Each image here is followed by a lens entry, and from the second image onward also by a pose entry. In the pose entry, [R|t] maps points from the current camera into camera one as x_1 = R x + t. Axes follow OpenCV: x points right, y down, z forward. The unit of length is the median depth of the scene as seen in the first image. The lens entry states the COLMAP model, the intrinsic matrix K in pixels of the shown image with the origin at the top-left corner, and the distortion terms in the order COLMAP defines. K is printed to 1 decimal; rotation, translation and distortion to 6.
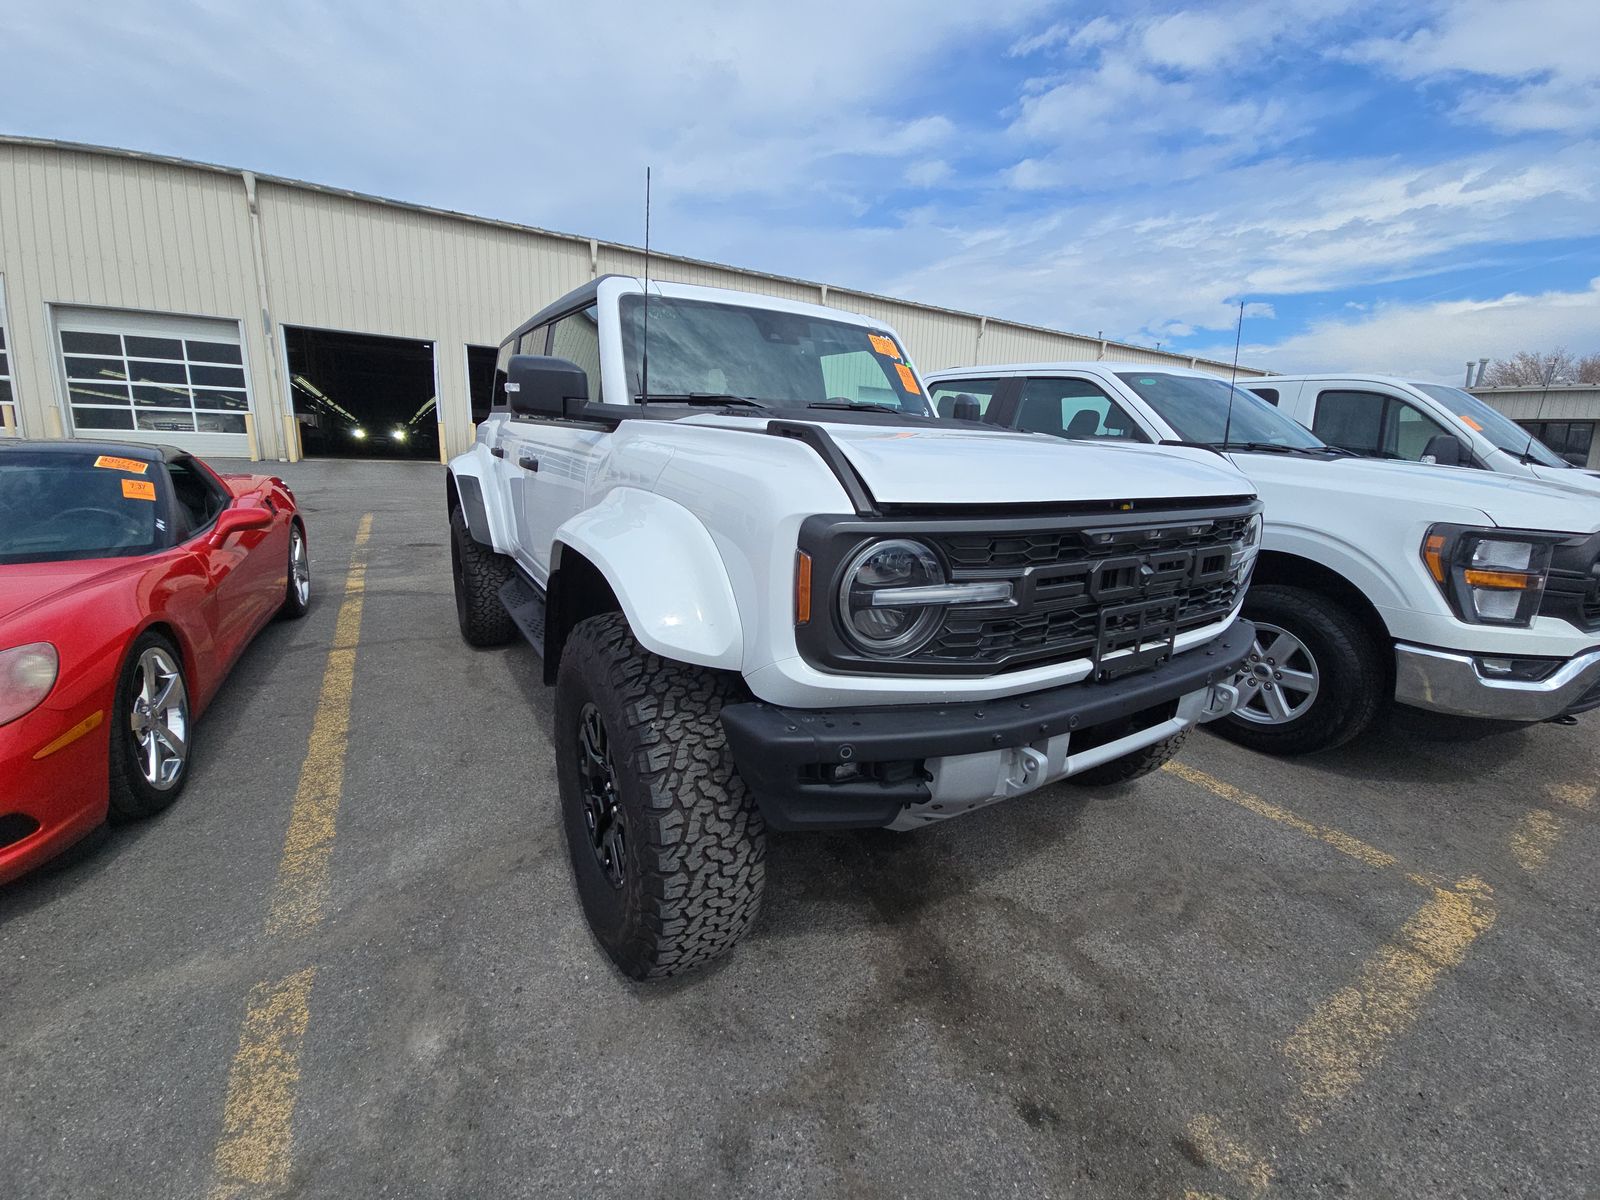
lens RADIAL K [[647.2, 0, 806.0], [0, 647.2, 606.2], [0, 0, 1]] dist [0.014620, -0.011748]
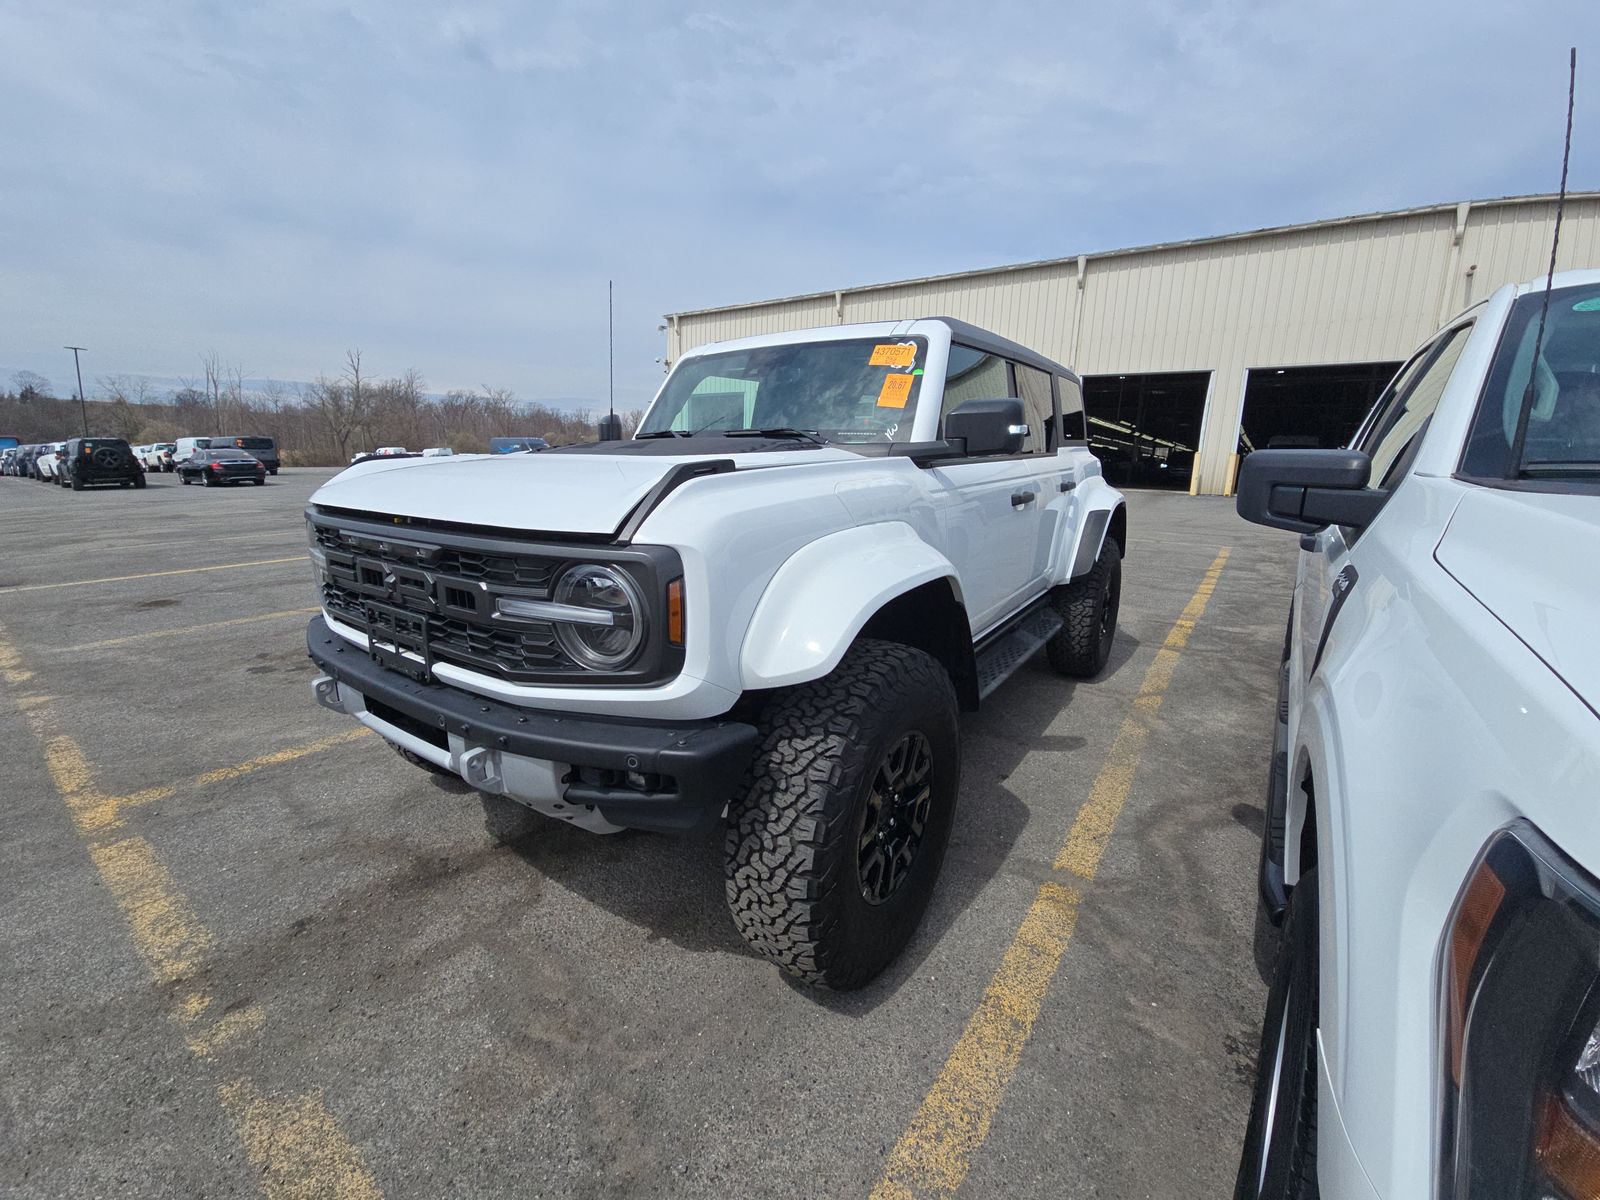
lens RADIAL K [[647.2, 0, 791.0], [0, 647.2, 609.4], [0, 0, 1]] dist [0.014620, -0.011748]
pose [[0.381881, 0.186534, -0.905192, 1.576713], [-0.225160, 0.968688, 0.104629, -0.240987], [0.896365, 0.163858, 0.411924, 1.024033]]
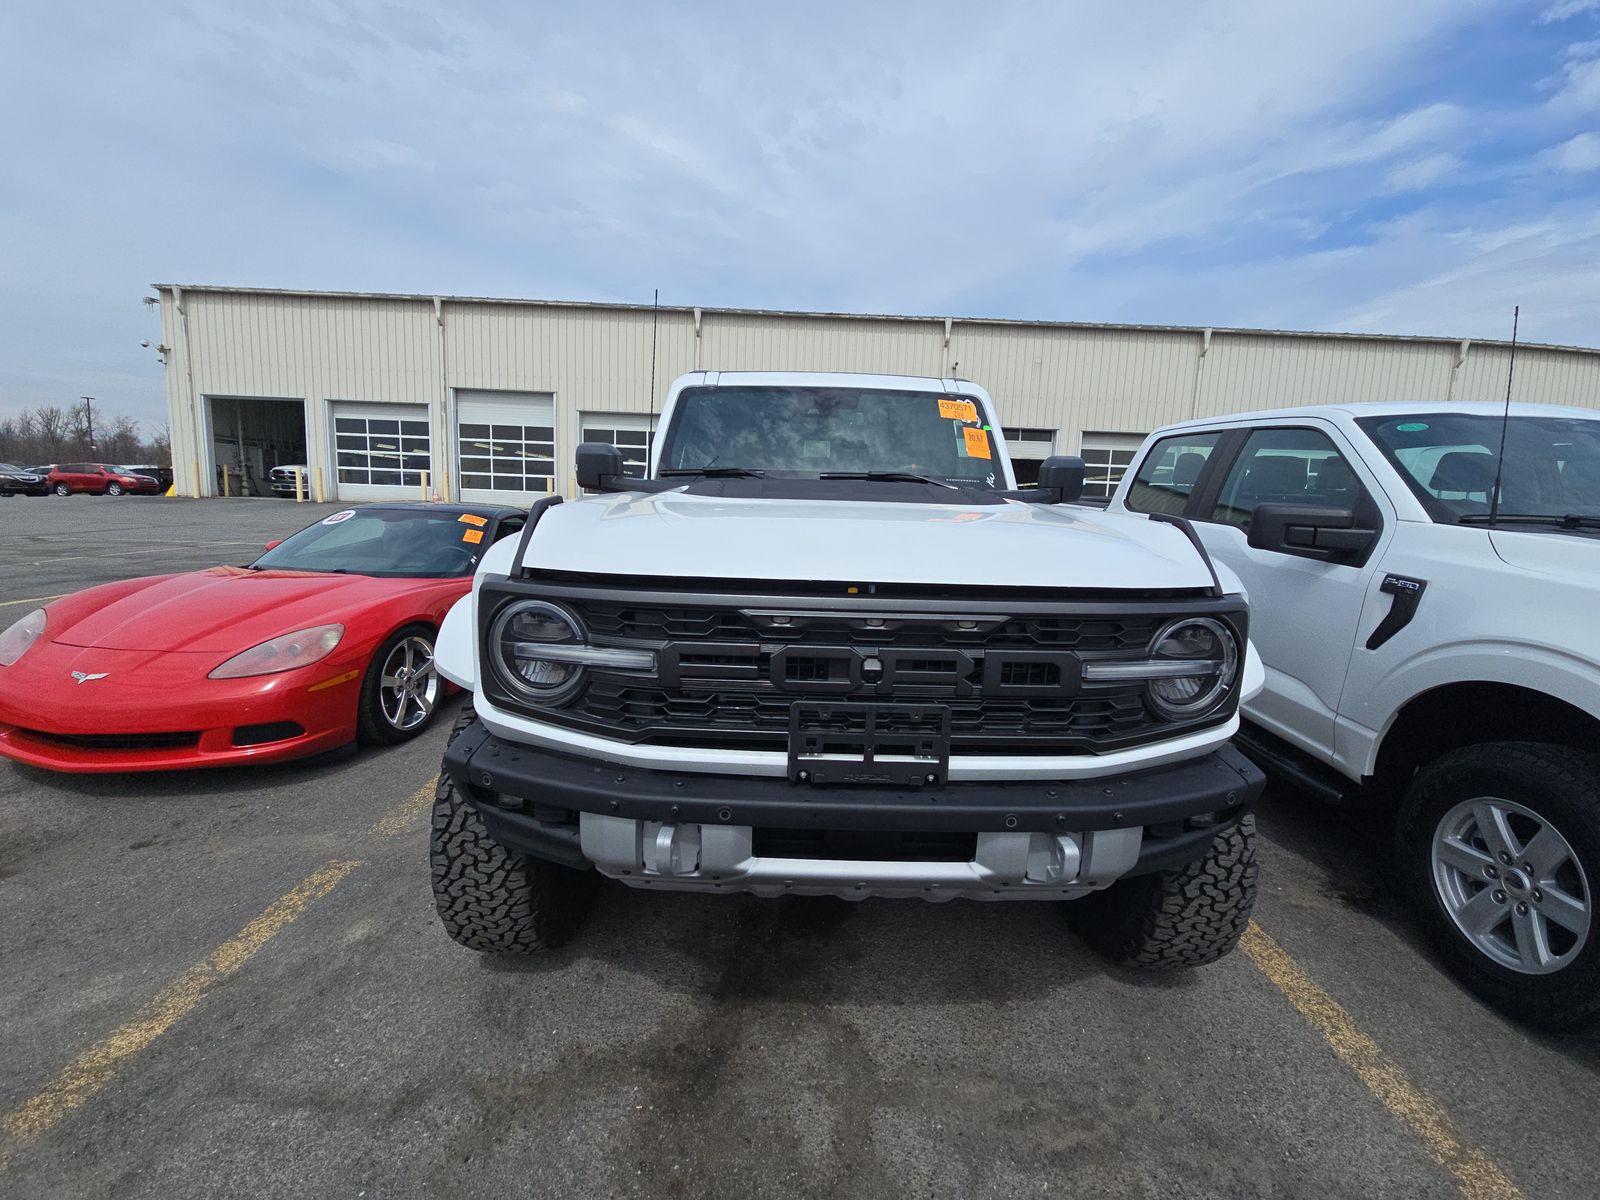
lens RADIAL K [[647.2, 0, 798.8], [0, 647.2, 602.6], [0, 0, 1]] dist [0.014620, -0.011748]
pose [[0.847663, 0.083501, -0.523923, 0.777450], [-0.132632, 0.989532, -0.056880, -0.066664], [0.513689, 0.117705, 0.849864, 0.186751]]
